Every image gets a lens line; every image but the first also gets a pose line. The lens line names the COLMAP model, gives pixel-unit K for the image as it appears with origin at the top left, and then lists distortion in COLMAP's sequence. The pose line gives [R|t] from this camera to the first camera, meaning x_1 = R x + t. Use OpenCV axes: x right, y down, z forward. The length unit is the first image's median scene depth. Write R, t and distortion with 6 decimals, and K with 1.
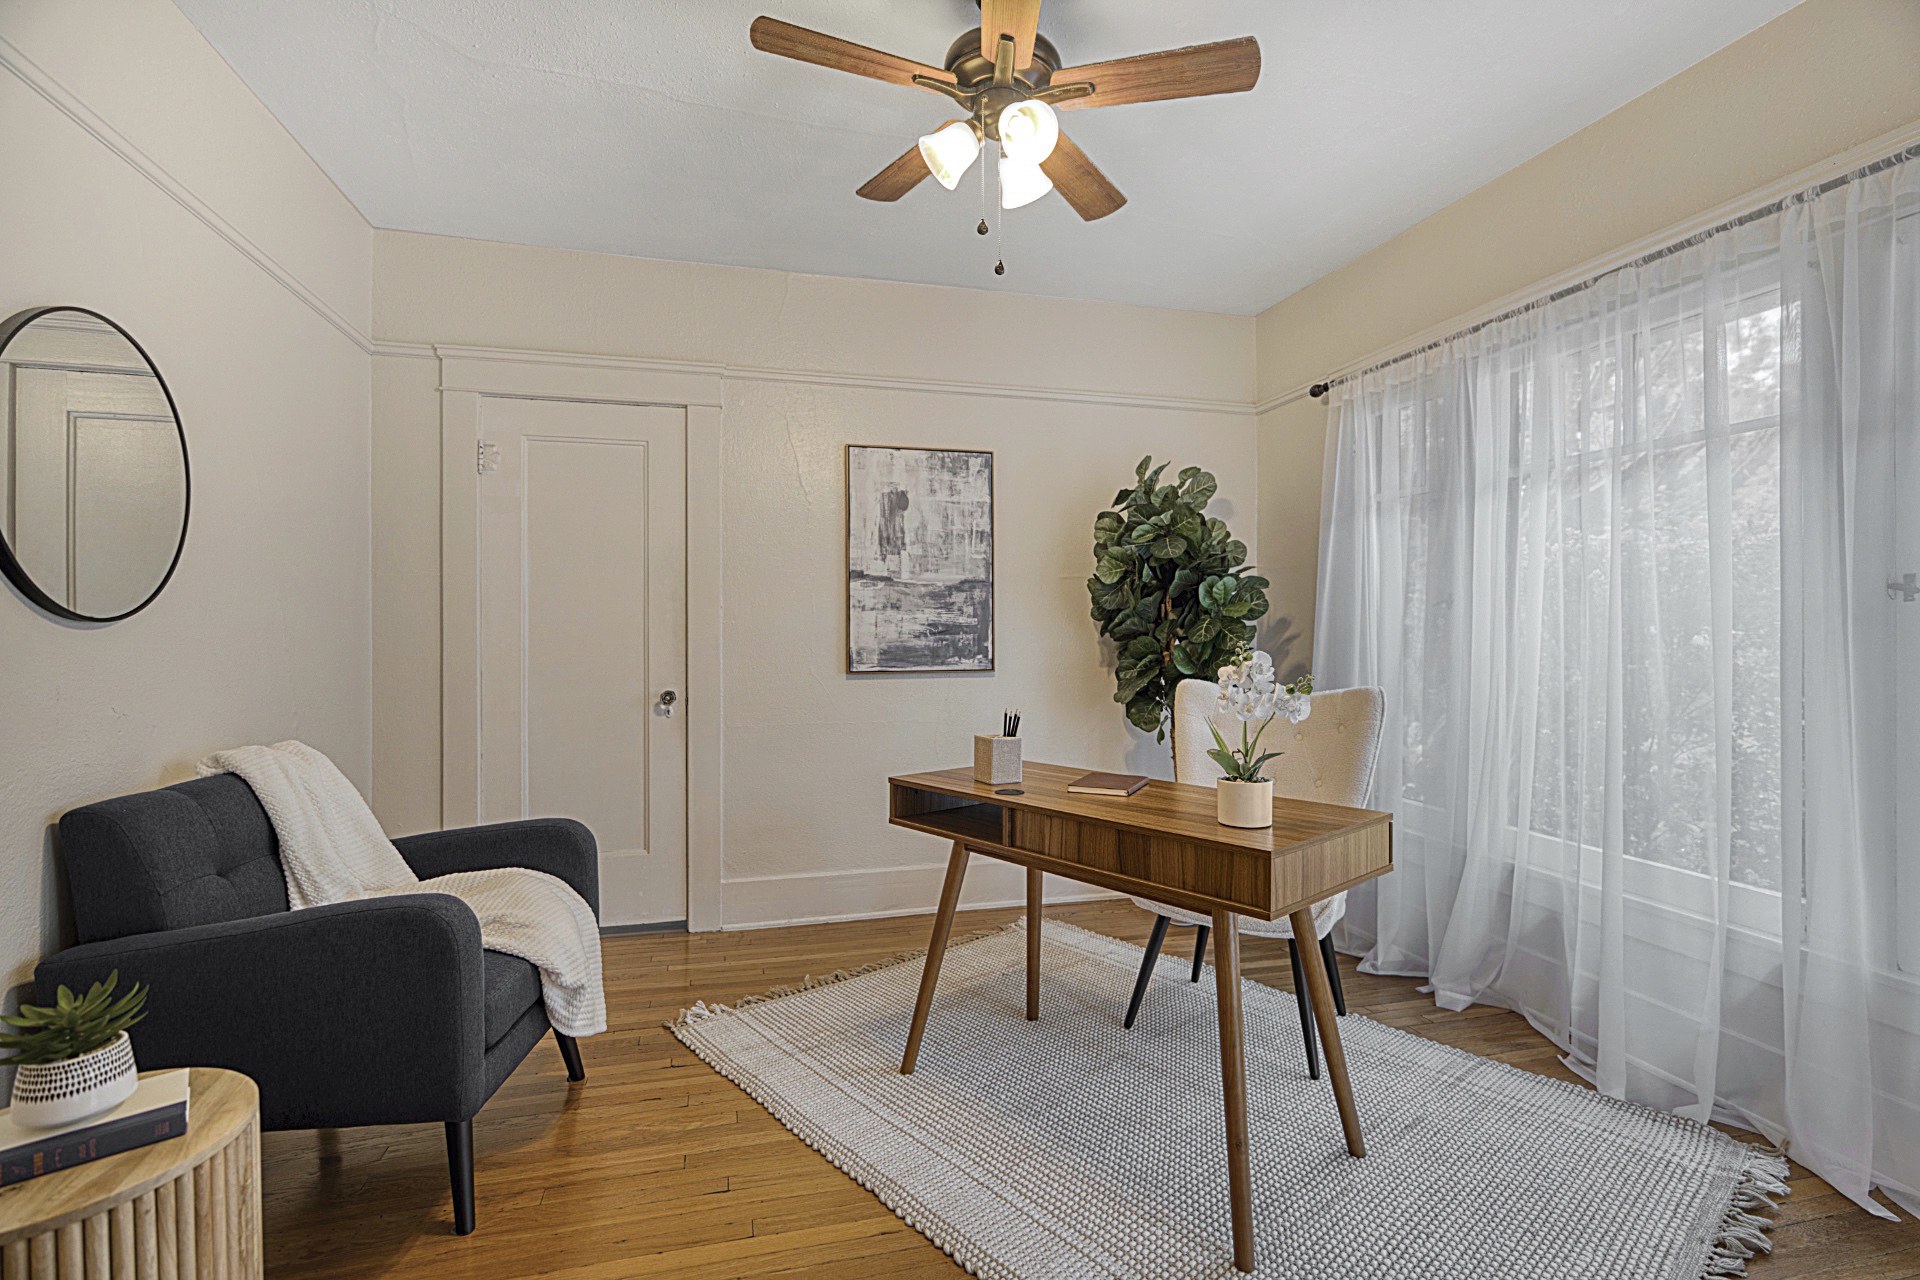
lens RADIAL K [[916.8, 0, 967.1], [0, 916.8, 632.7], [0, 0, 1]] dist [-0.001109, 0.000635]
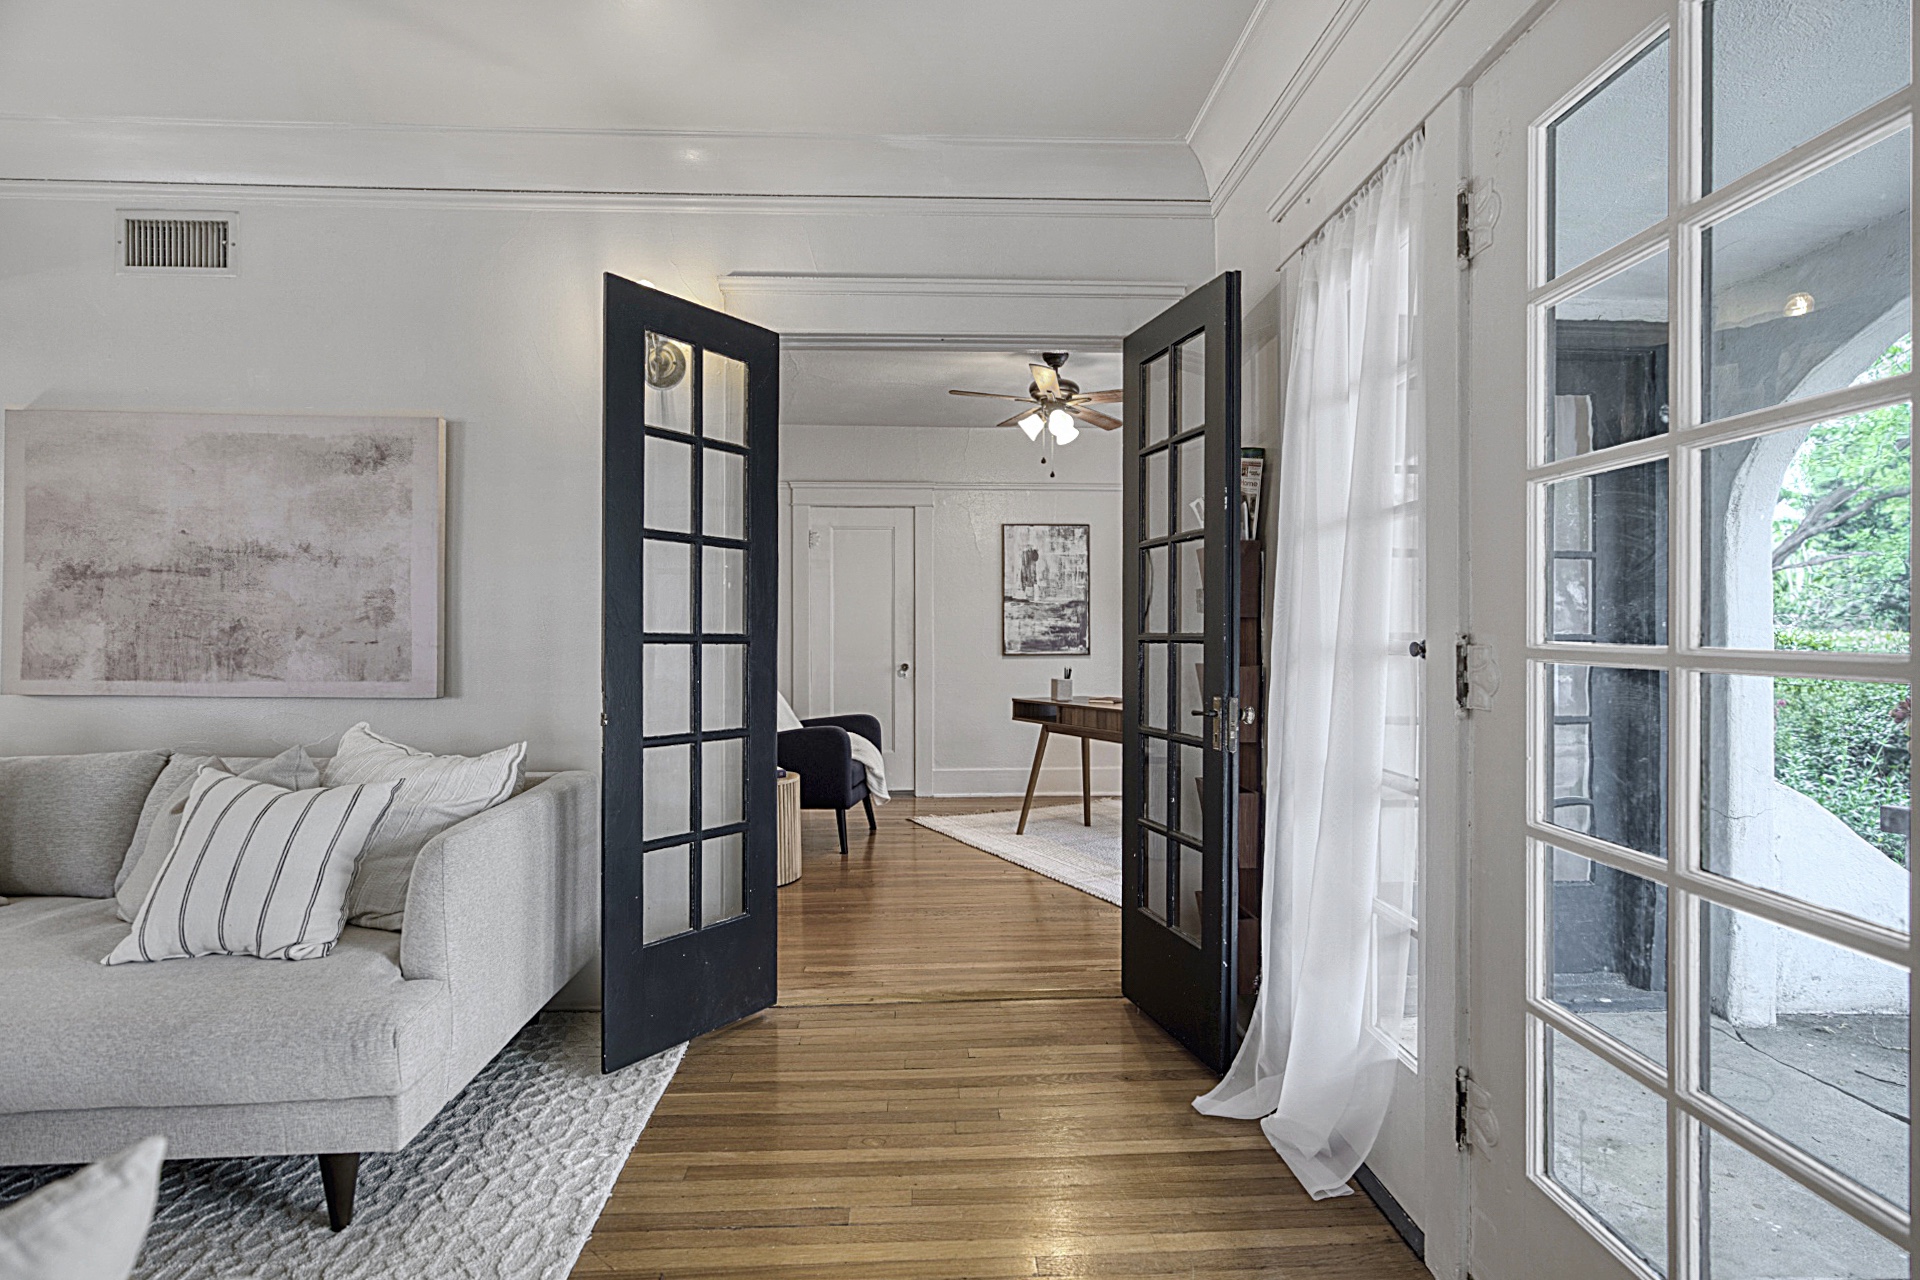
lens RADIAL K [[916.8, 0, 967.1], [0, 916.8, 632.7], [0, 0, 1]] dist [-0.001109, 0.000635]
pose [[0.978381, 0.001266, -0.206806, 0.162719], [-0.002199, 0.999988, -0.004278, 0.009189], [0.206798, 0.004640, 0.978373, -0.717412]]
